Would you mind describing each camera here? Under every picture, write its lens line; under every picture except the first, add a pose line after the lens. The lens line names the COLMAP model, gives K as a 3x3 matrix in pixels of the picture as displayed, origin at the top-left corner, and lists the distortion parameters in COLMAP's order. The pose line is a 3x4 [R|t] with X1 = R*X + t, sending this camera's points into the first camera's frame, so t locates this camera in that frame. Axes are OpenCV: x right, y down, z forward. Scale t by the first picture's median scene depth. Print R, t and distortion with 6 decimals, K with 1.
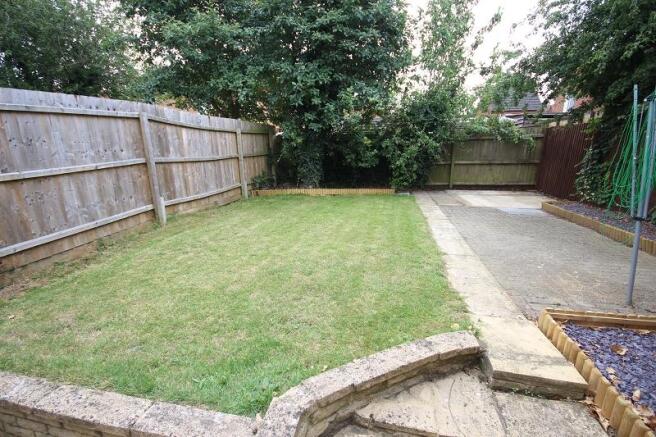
lens RADIAL K [[305.2, 0, 332.3], [0, 305.2, 222.1], [0, 0, 1]] dist [0.003387, -0.005028]
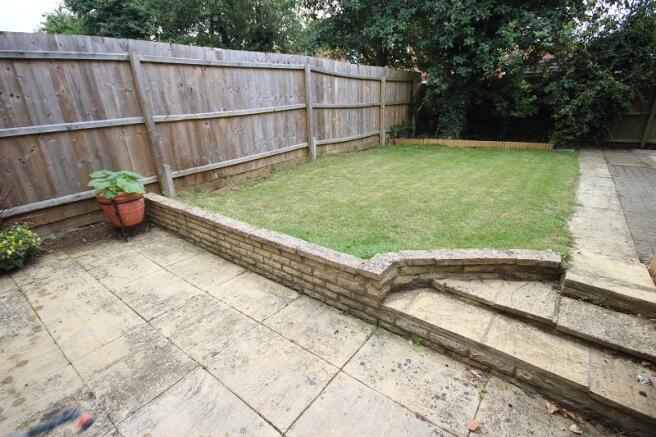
lens RADIAL K [[305.2, 0, 328.5], [0, 305.2, 216.5], [0, 0, 1]] dist [0.003387, -0.005028]
pose [[0.898099, 0.150052, -0.413404, 0.054973], [-0.095078, 0.984010, 0.150613, 0.054760], [0.429393, -0.095960, 0.898005, -0.131454]]
